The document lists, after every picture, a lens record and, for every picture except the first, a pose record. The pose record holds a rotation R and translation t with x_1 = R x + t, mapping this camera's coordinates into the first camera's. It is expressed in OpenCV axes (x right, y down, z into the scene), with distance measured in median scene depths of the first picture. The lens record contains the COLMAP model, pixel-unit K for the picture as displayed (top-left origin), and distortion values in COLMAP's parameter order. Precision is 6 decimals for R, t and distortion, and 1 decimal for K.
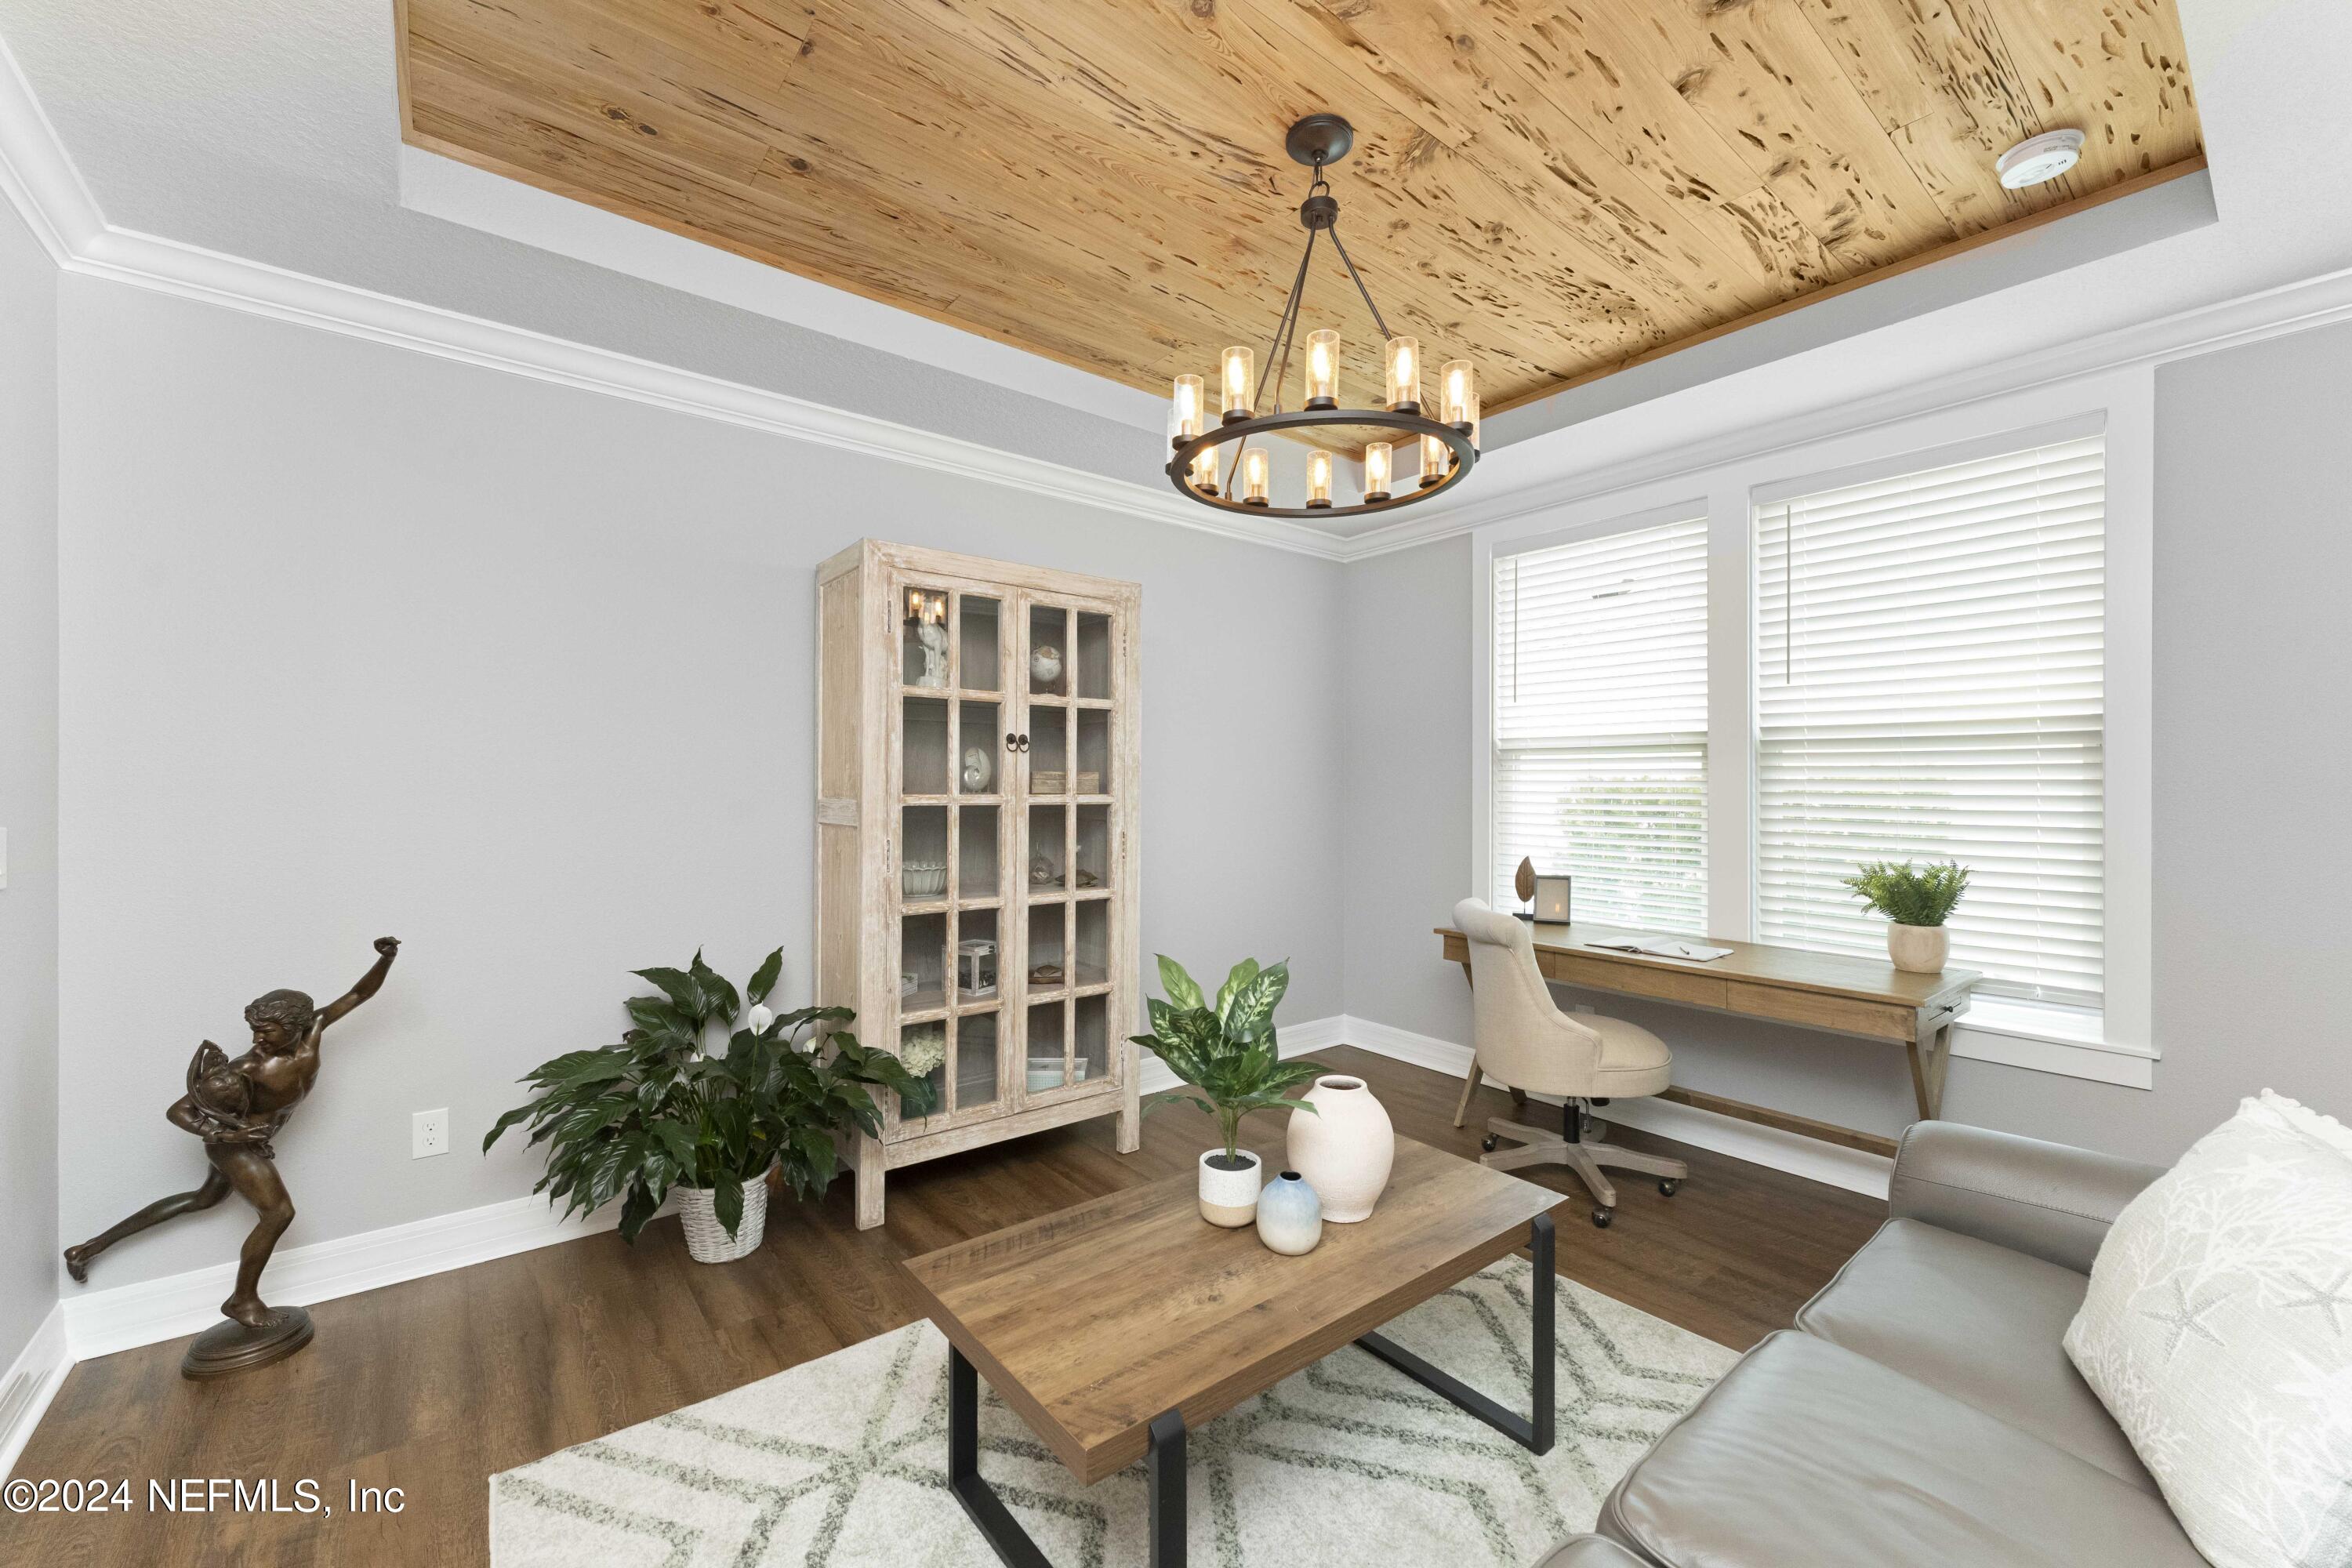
lens RADIAL K [[923.1, 0, 1162.0], [0, 923.1, 776.1], [0, 0, 1]] dist [0.002784, 0.000118]
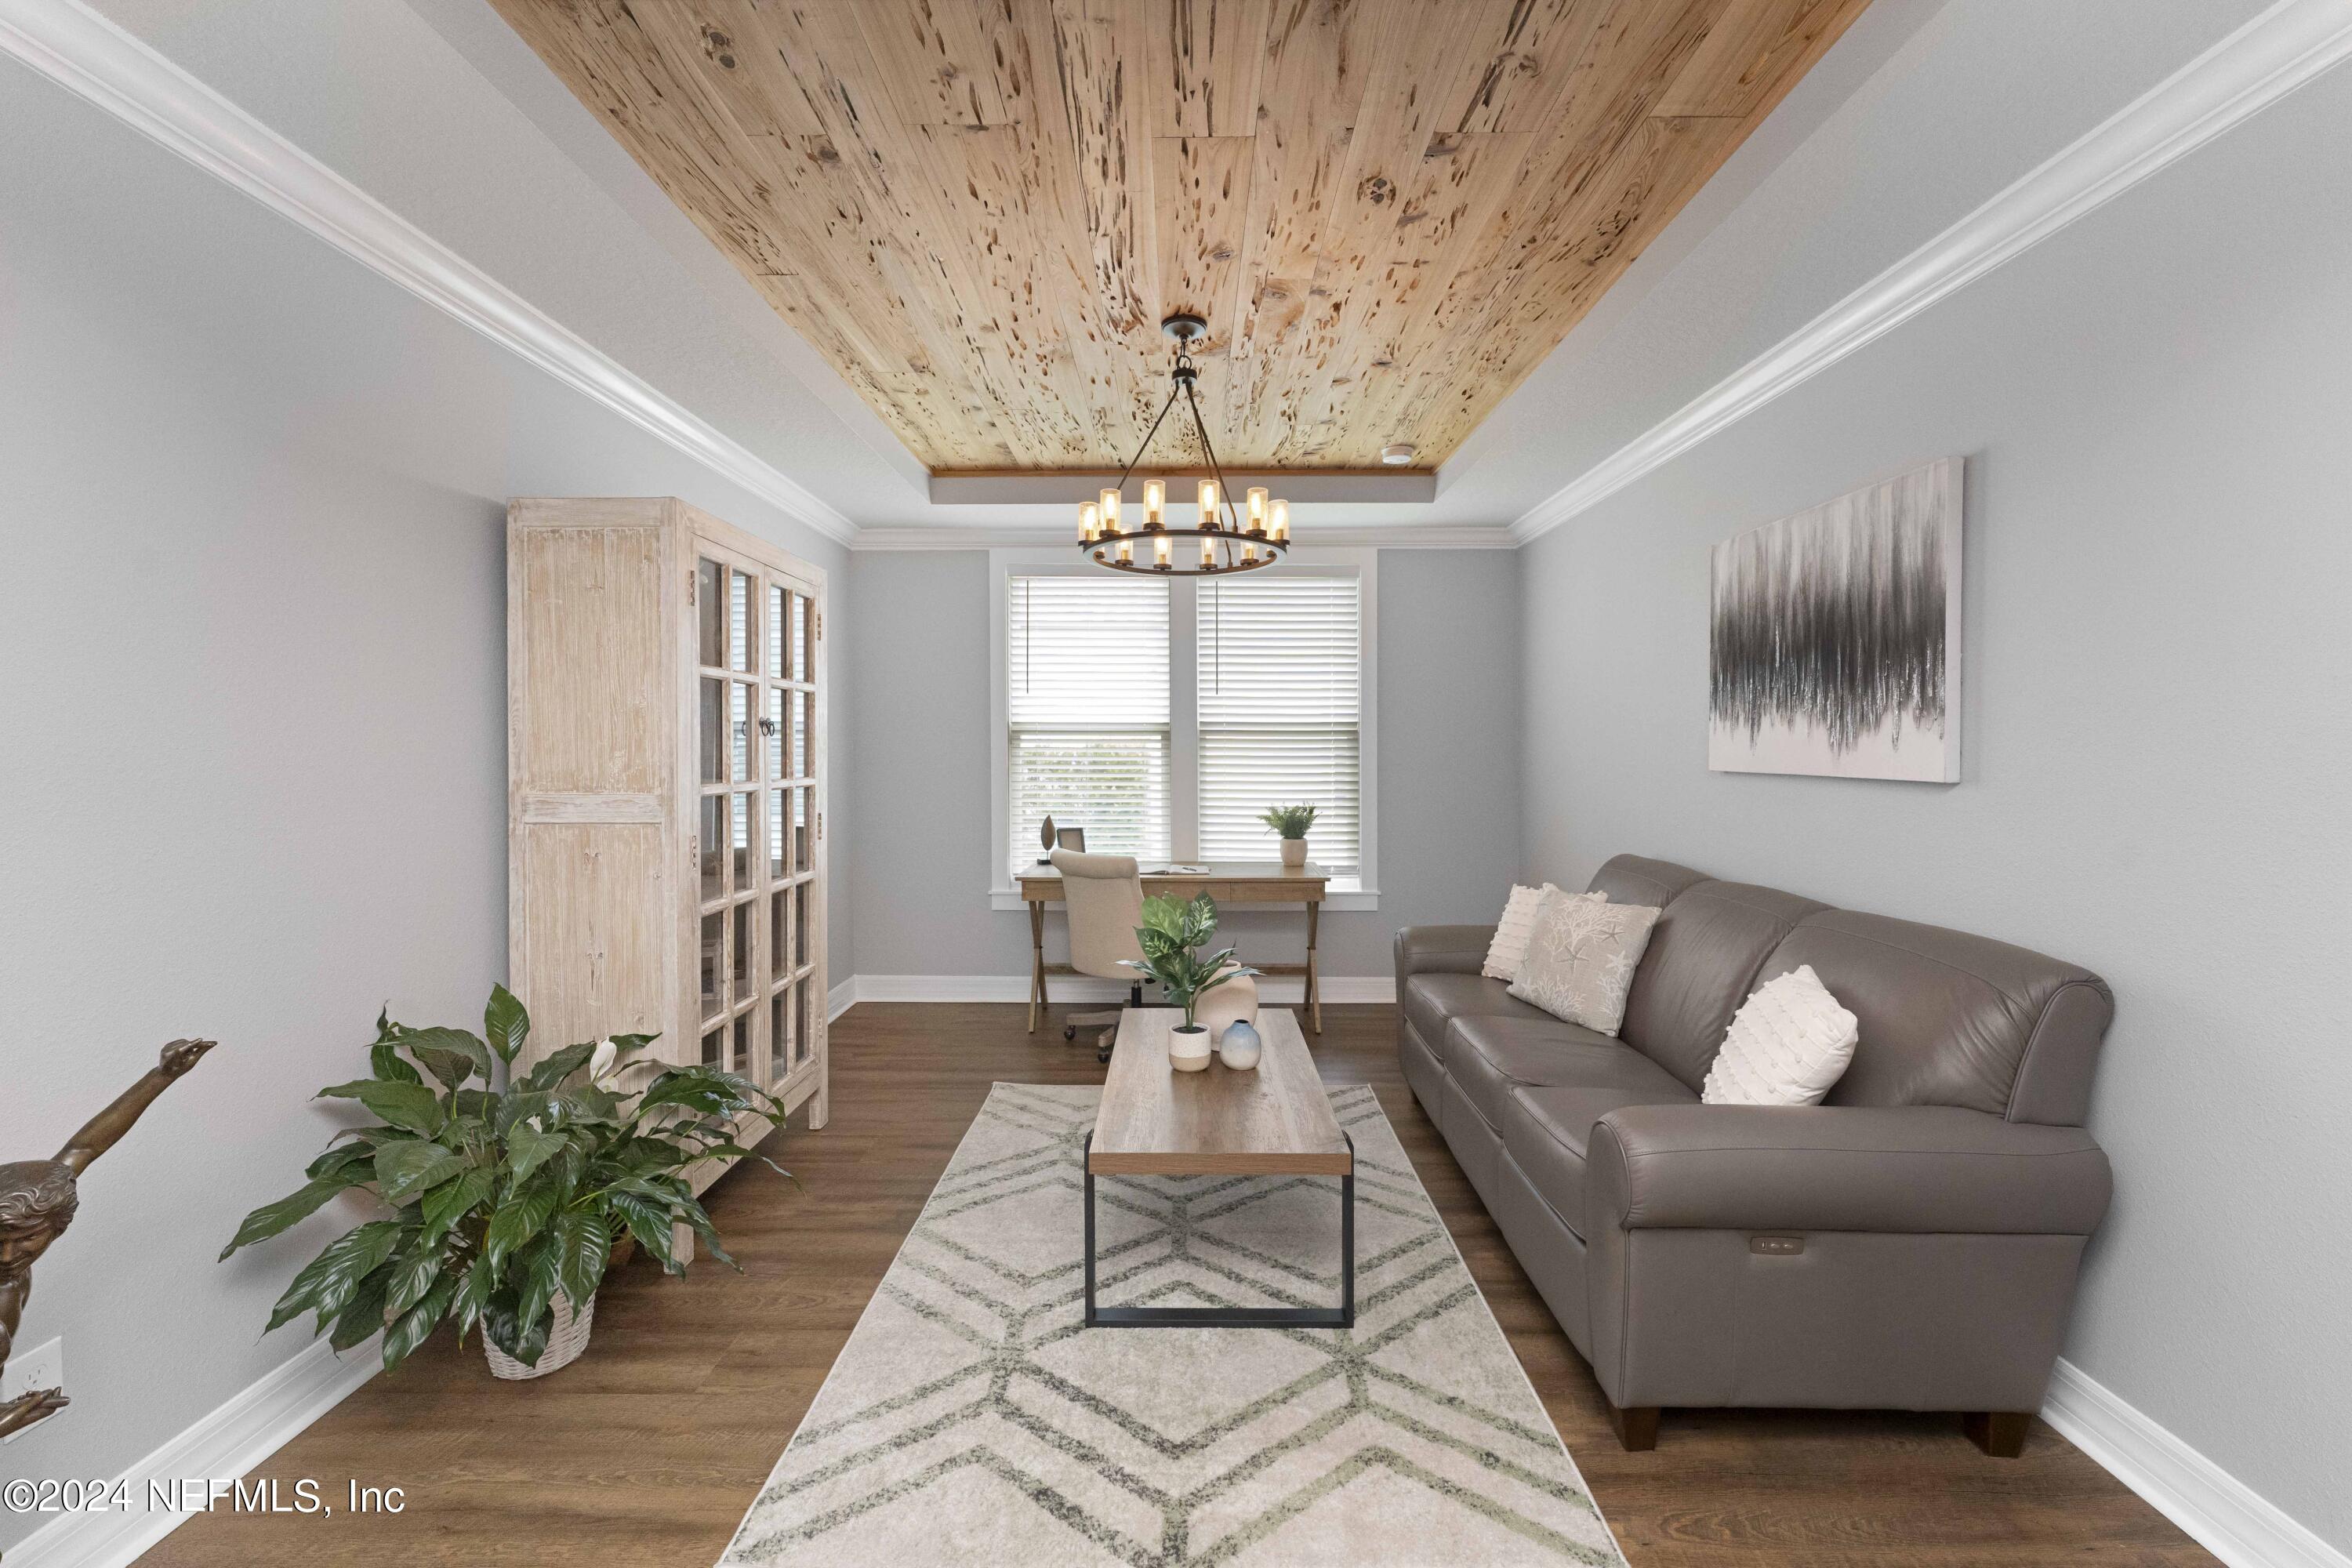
lens RADIAL K [[959.4, 0, 1159.1], [0, 959.4, 747.5], [0, 0, 1]] dist [0.001083, -0.000253]
pose [[0.624252, -0.003393, 0.781216, -0.768514], [-0.008044, 0.999910, 0.010771, -0.031292], [-0.781182, -0.013008, 0.624168, 0.064312]]
